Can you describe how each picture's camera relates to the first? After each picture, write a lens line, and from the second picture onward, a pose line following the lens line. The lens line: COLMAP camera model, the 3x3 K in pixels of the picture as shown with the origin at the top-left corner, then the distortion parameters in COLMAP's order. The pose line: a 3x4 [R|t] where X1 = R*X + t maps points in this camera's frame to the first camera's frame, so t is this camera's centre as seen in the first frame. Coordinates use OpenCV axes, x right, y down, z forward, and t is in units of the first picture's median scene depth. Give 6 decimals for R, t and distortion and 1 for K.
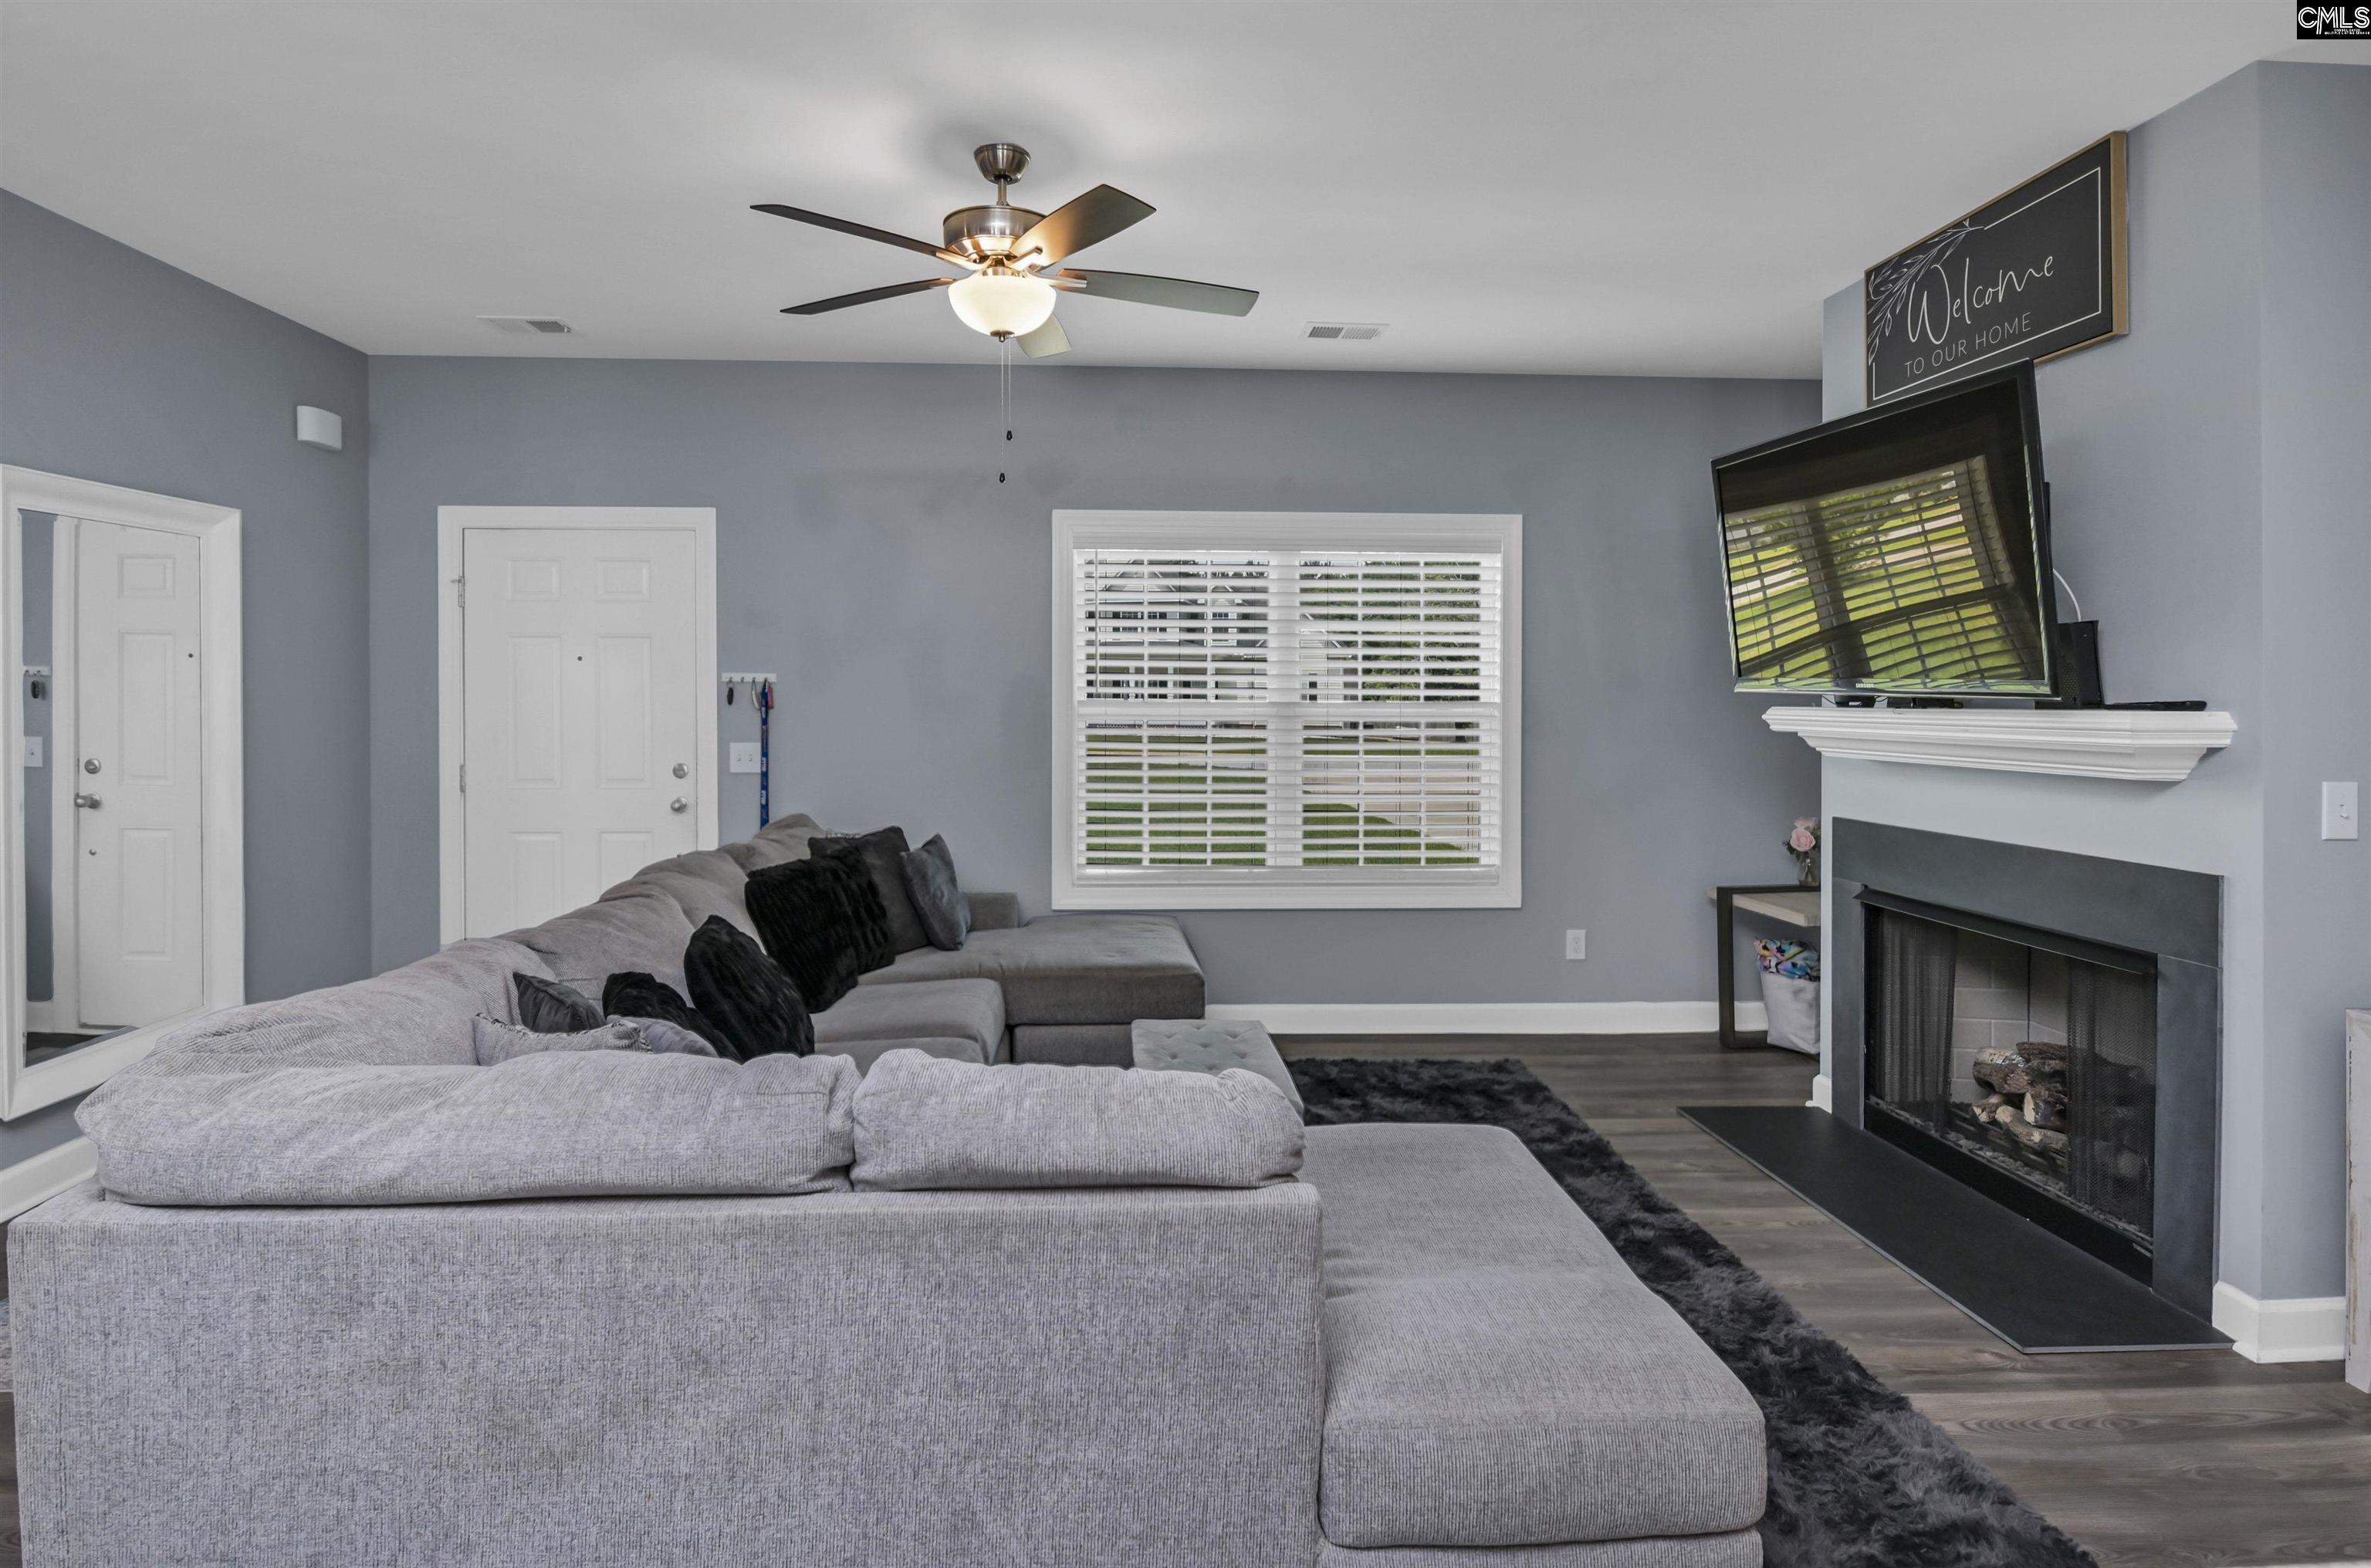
lens RADIAL K [[1178.4, 0, 1213.7], [0, 1178.4, 704.4], [0, 0, 1]] dist [0.003177, -0.007554]
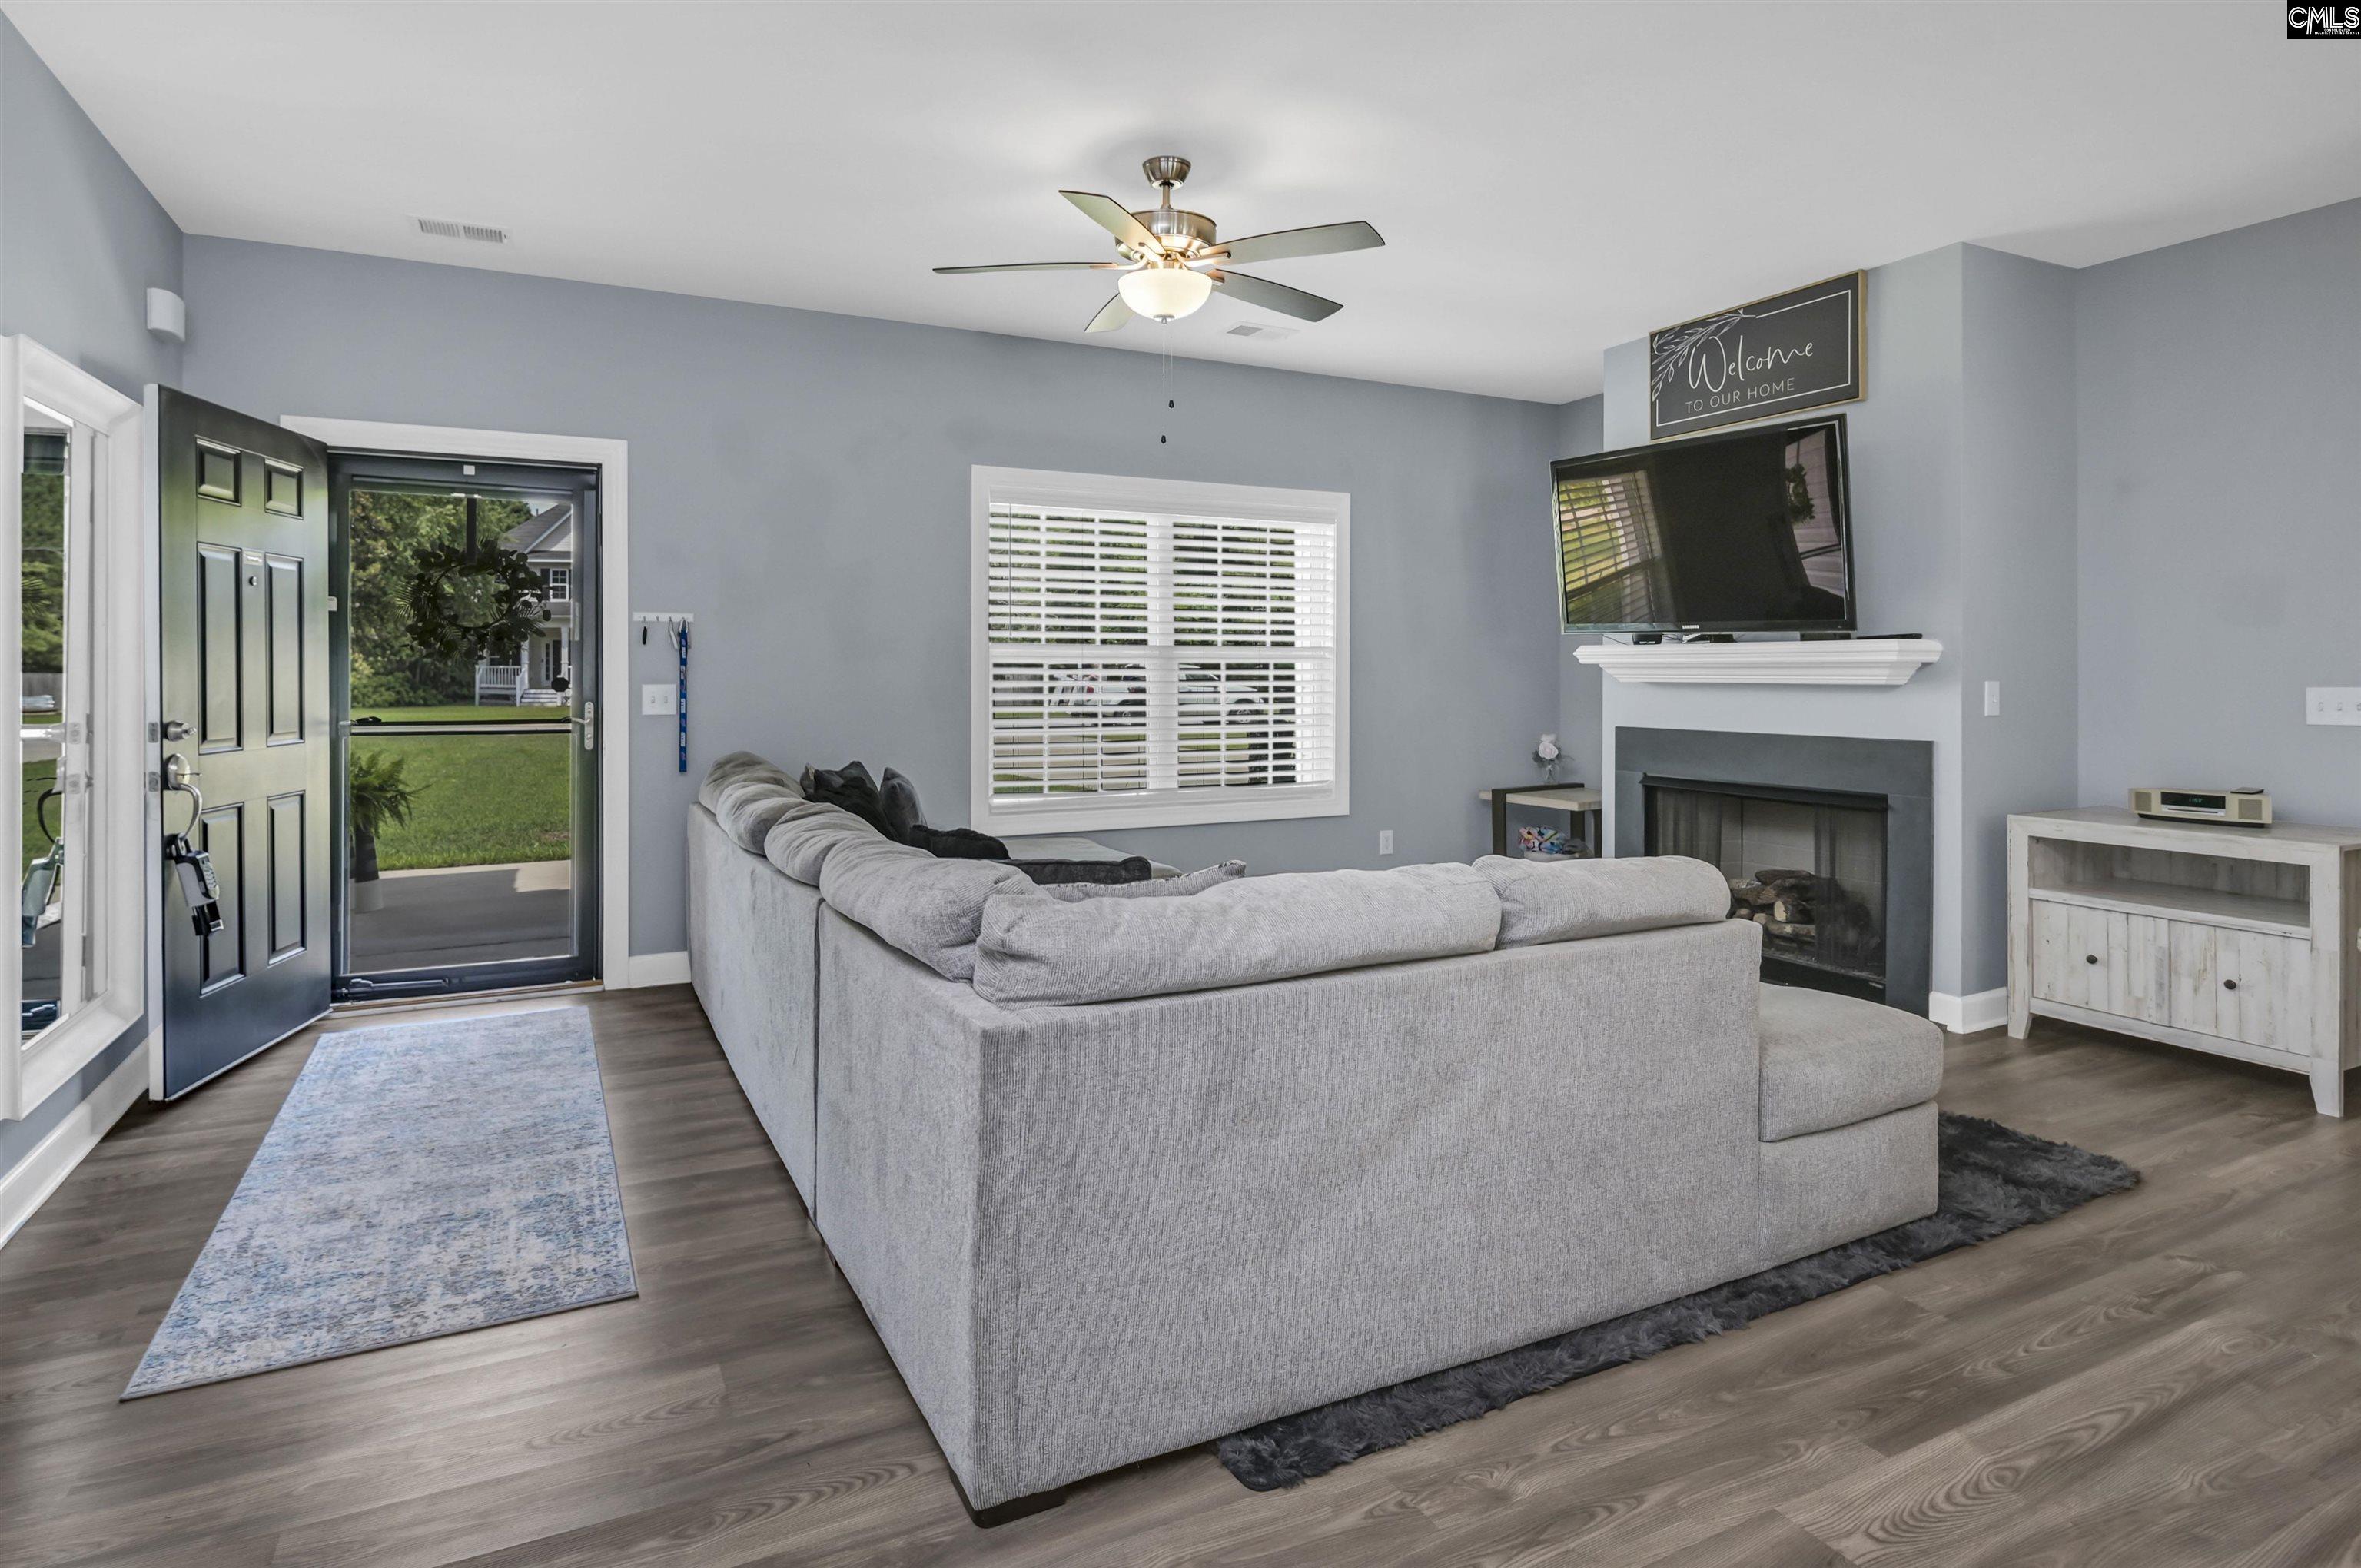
lens RADIAL K [[1173.6, 0, 1121.8], [0, 1173.6, 678.9], [0, 0, 1]] dist [0.003177, -0.007554]
pose [[0.928653, -0.004073, 0.370927, -0.600288], [0.002886, 0.999989, 0.003756, 0.038615], [-0.370938, -0.002417, 0.928655, -0.067030]]
